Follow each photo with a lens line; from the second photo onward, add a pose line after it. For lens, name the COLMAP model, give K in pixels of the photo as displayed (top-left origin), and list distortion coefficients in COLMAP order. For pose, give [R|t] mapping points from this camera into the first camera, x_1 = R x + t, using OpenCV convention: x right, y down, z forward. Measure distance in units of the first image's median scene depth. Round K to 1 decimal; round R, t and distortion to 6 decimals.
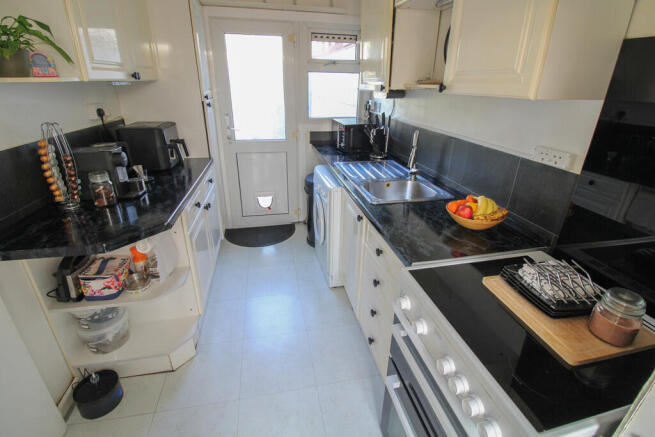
lens RADIAL K [[305.1, 0, 331.0], [0, 305.1, 205.3], [0, 0, 1]] dist [-0.016686, -0.000200]
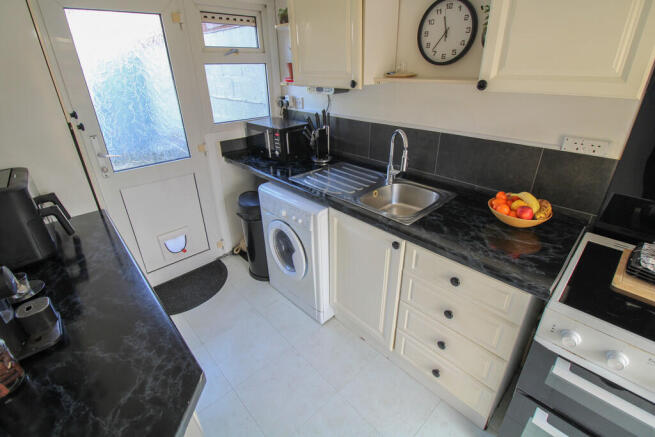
lens RADIAL K [[305.1, 0, 331.0], [0, 305.1, 205.3], [0, 0, 1]] dist [-0.016686, -0.000200]
pose [[0.855698, -0.242900, 0.456925, -0.256227], [0.221133, 0.969948, 0.101498, -0.116210], [-0.467848, 0.014190, 0.883695, 0.211531]]
